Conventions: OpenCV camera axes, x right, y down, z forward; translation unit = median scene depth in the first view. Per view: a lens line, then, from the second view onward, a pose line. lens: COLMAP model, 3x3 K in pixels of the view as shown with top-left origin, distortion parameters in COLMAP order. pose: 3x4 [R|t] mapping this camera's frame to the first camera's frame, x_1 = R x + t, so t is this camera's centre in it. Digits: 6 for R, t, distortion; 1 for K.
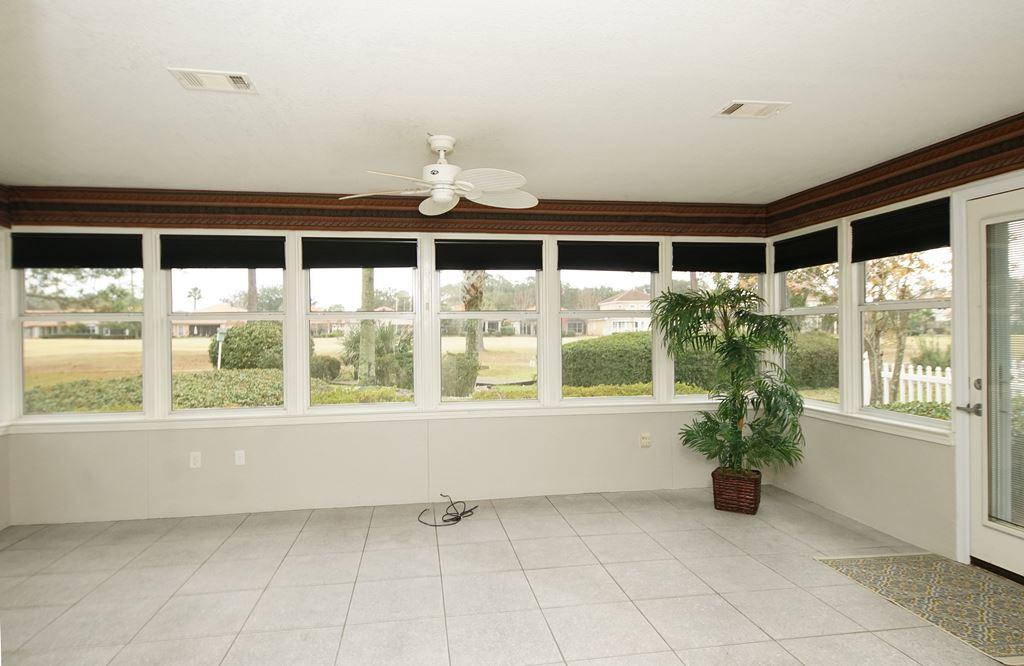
lens RADIAL K [[563.6, 0, 488.3], [0, 563.6, 331.9], [0, 0, 1]] dist [0.032742, -0.027708]
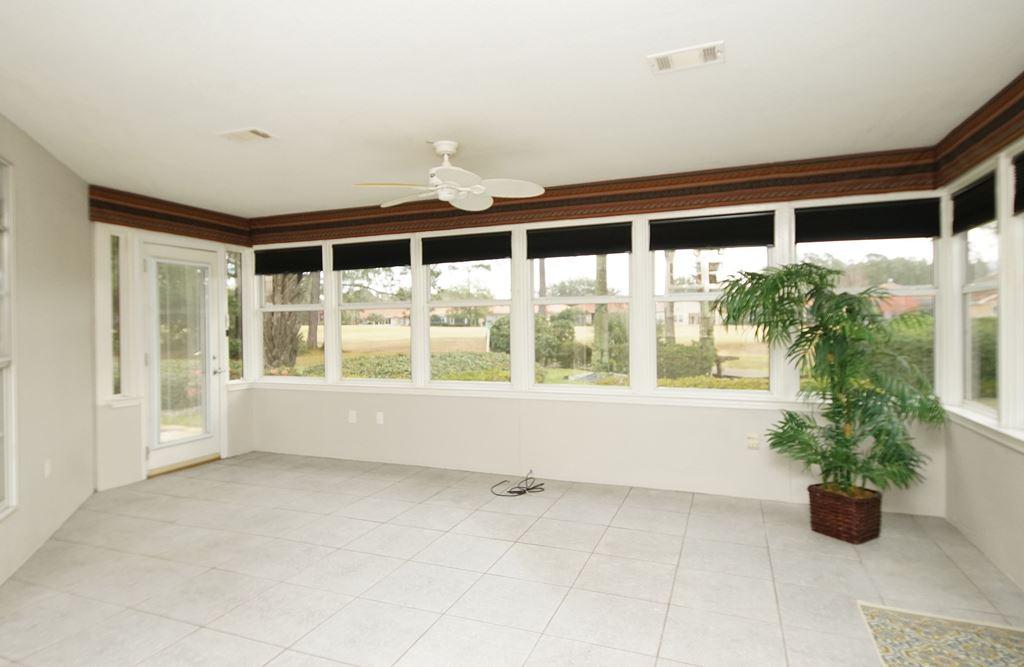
lens RADIAL K [[563.6, 0, 488.3], [0, 563.6, 332.4], [0, 0, 1]] dist [0.032742, -0.027708]
pose [[0.861780, 0.009569, -0.507191, 0.421987], [0.006149, 0.999552, 0.029307, -0.003975], [0.507244, -0.028375, 0.861335, 0.053213]]
